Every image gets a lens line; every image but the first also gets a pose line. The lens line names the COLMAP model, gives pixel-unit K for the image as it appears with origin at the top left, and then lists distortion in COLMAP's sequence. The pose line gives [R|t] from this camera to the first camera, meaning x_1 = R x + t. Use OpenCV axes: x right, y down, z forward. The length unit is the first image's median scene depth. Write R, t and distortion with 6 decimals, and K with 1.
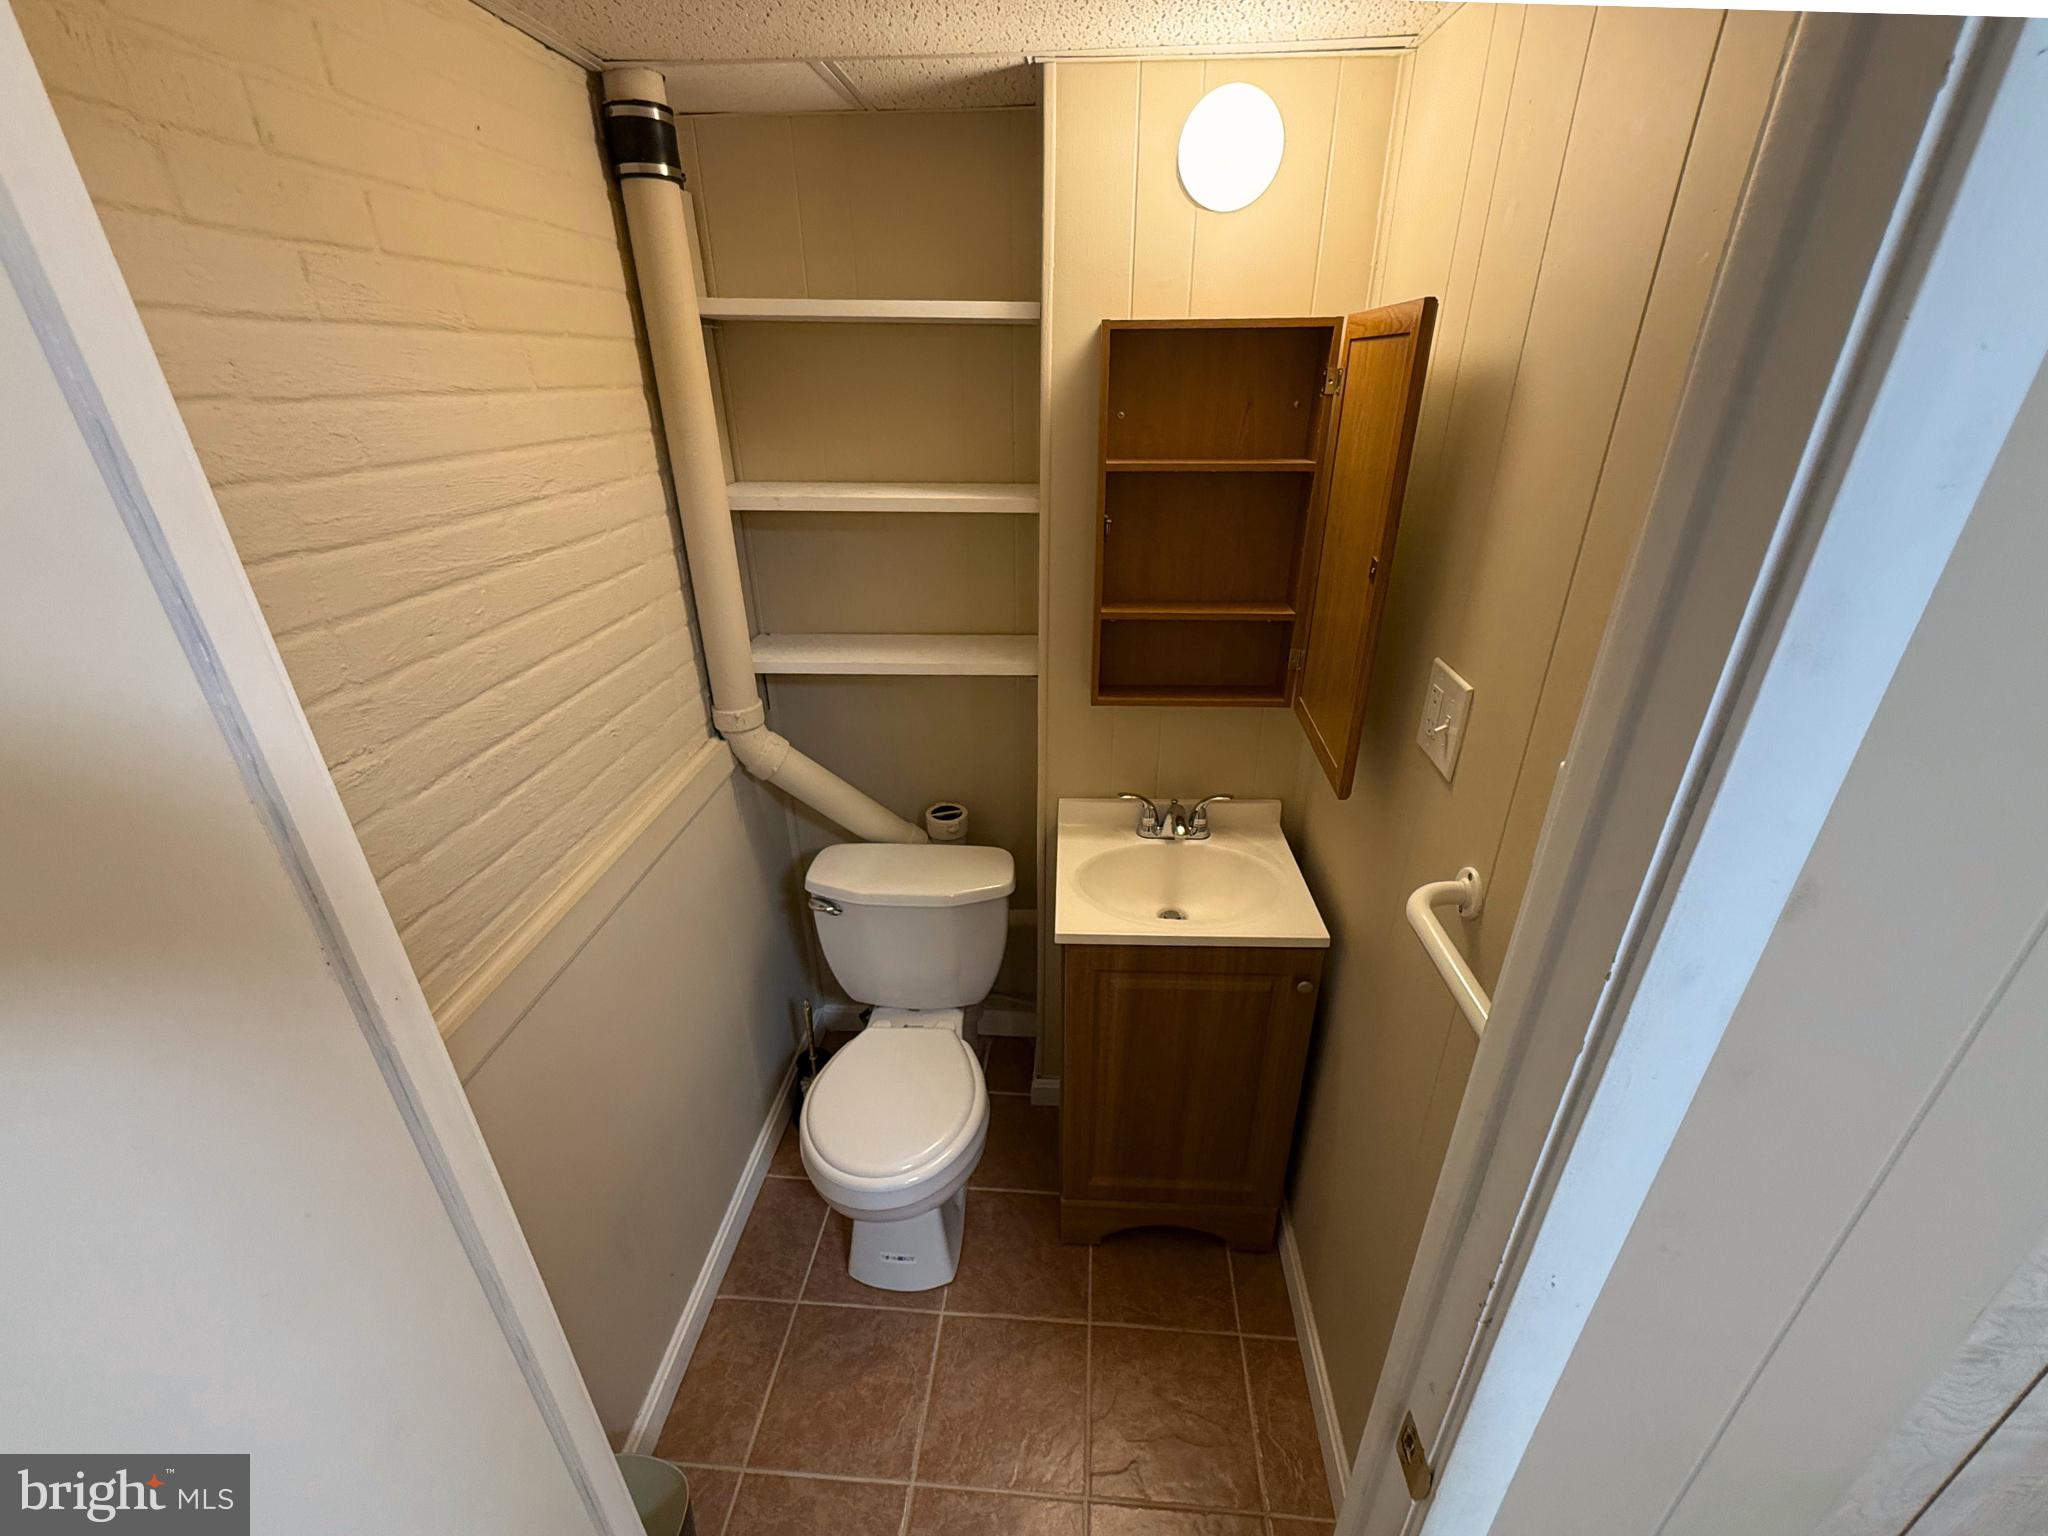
lens RADIAL K [[840.0, 0, 1024.7], [0, 840.0, 775.4], [0, 0, 1]] dist [0.000165, -0.000079]
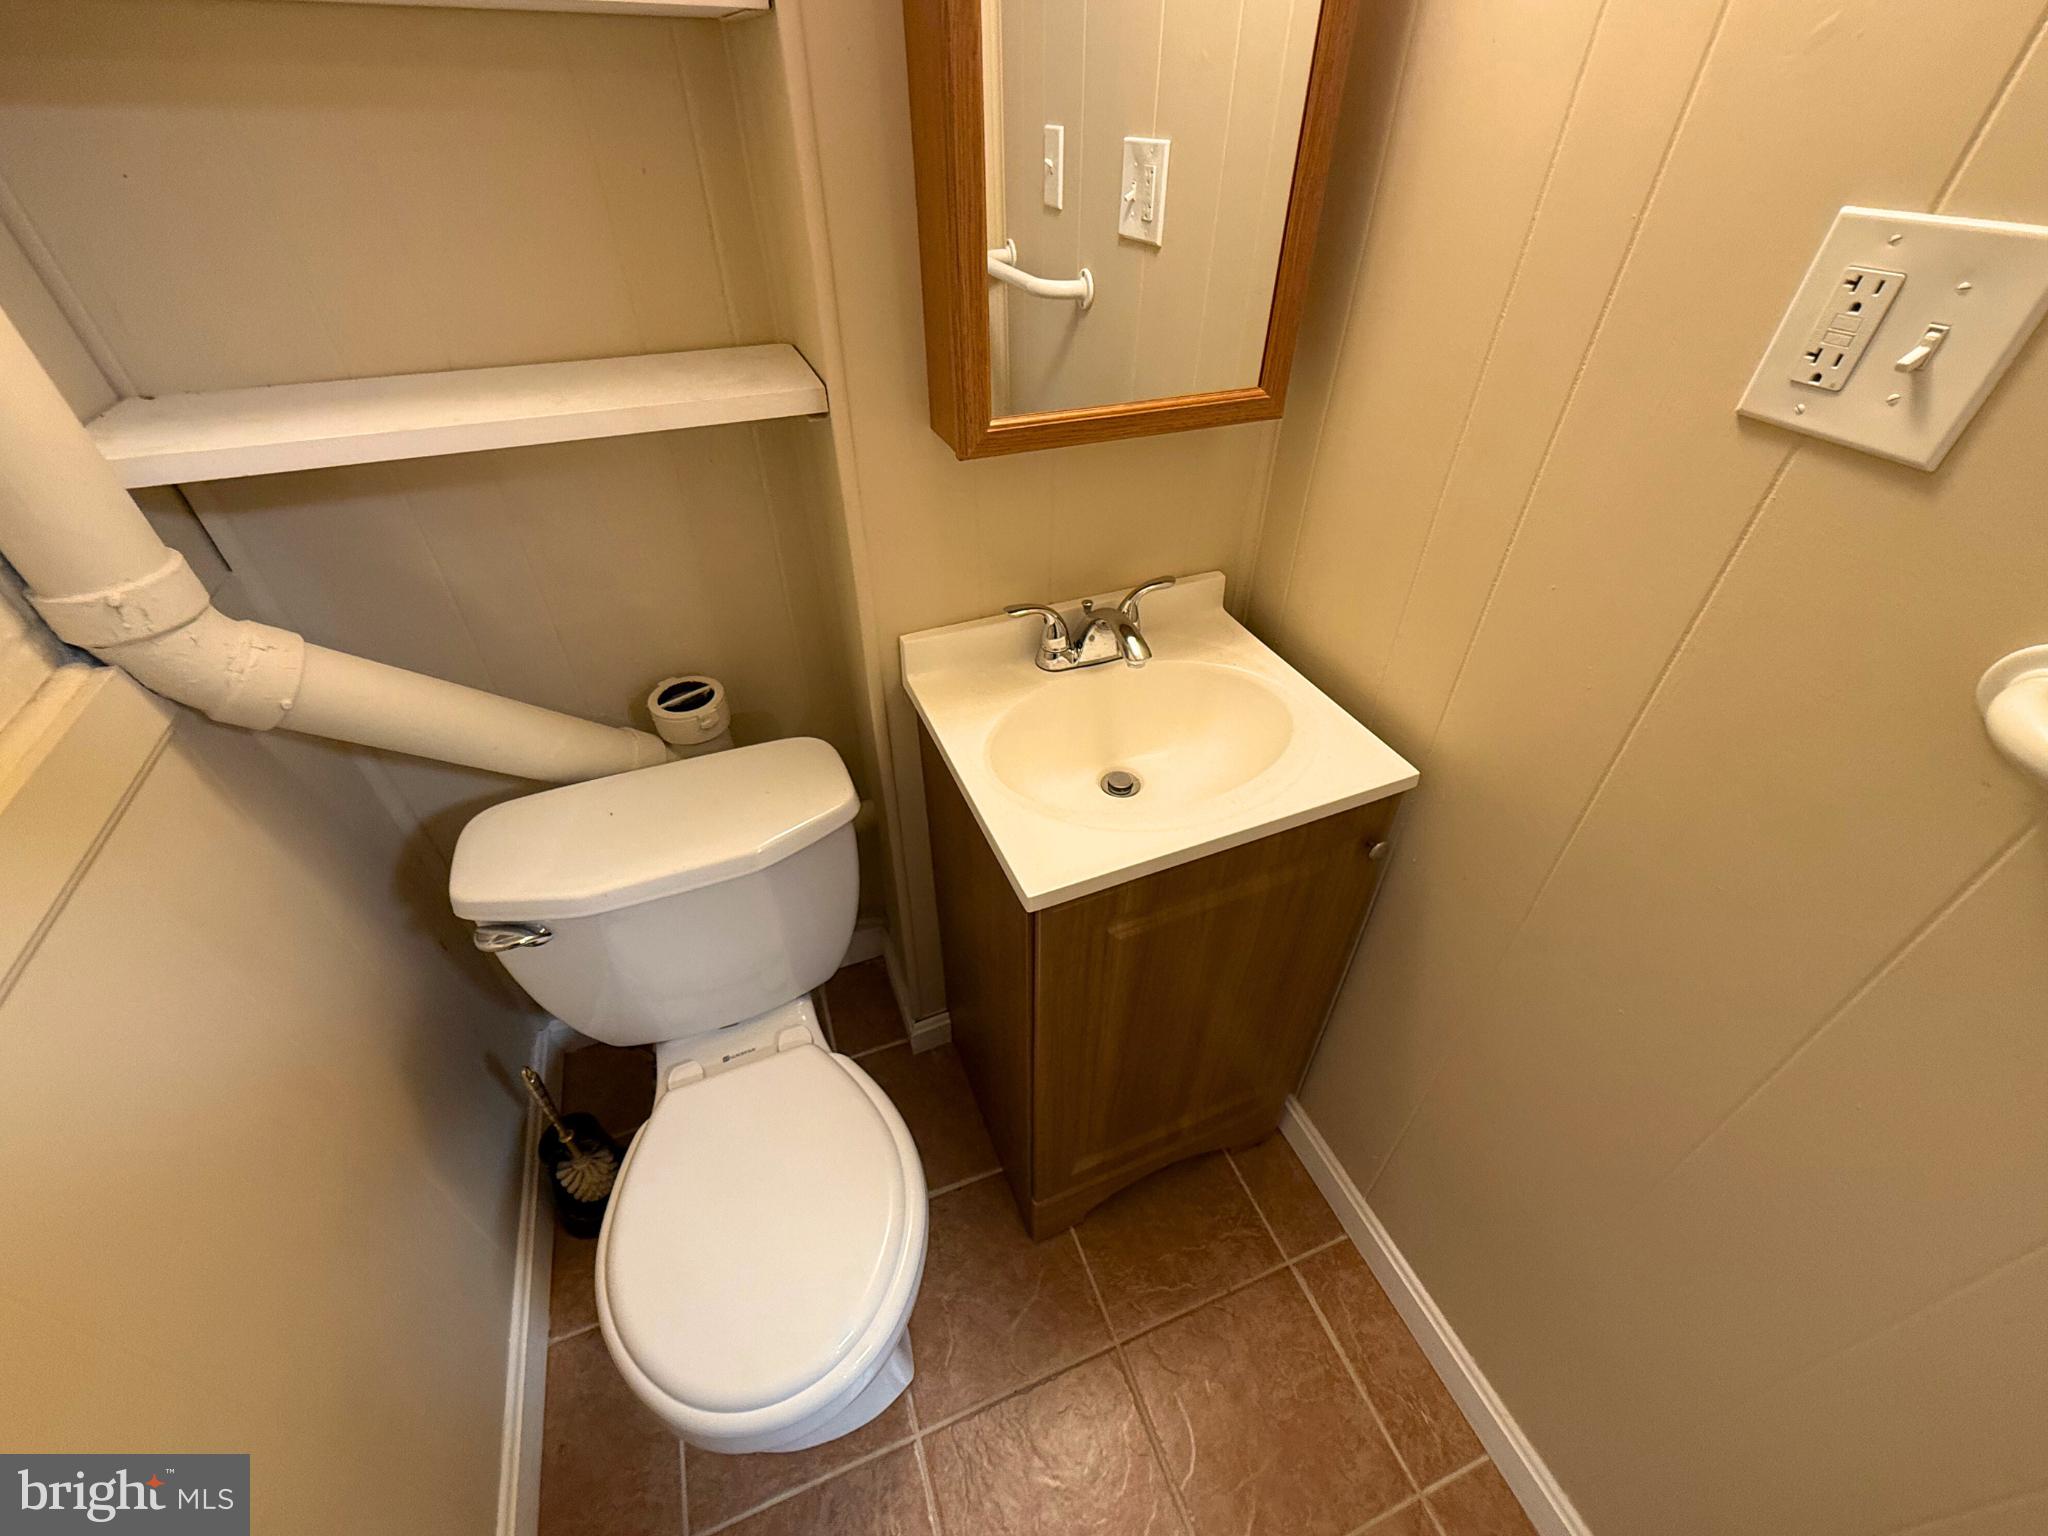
lens RADIAL K [[840.0, 0, 1037.3], [0, 840.0, 760.2], [0, 0, 1]] dist [0.000165, -0.000079]
pose [[0.901189, -0.258333, 0.348027, -0.099290], [0.167263, 0.948049, 0.270602, -0.032931], [-0.399852, -0.185652, 0.897581, 0.430614]]
